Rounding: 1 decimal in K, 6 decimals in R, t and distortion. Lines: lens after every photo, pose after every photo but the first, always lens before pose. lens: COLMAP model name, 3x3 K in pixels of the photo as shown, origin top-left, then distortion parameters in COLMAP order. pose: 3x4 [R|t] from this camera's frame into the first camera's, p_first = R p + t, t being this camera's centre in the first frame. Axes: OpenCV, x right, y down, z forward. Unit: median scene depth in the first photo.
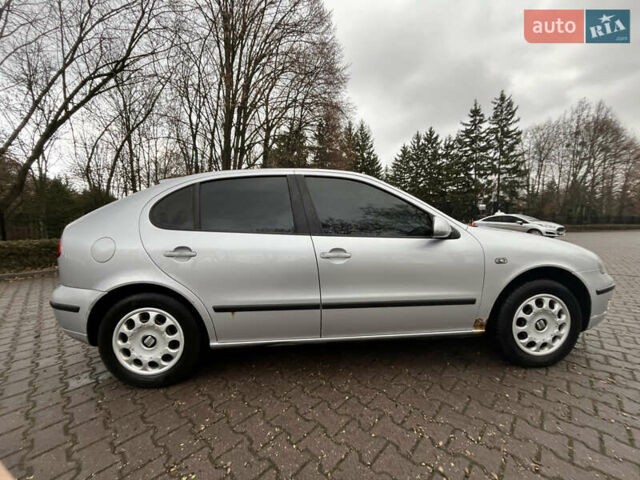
lens RADIAL K [[473.0, 0, 319.3], [0, 473.0, 239.4], [0, 0, 1]] dist [0.032509, -0.043206]
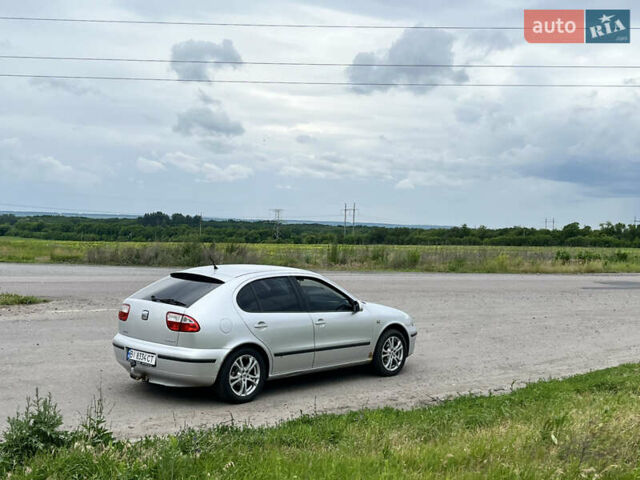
lens RADIAL K [[473.0, 0, 321.0], [0, 473.0, 239.9], [0, 0, 1]] dist [0.032509, -0.043206]
pose [[0.867867, 0.026484, 0.496090, -0.811814], [0.050700, 0.988643, -0.141476, -0.022505], [-0.494203, 0.147934, 0.856667, -0.617450]]
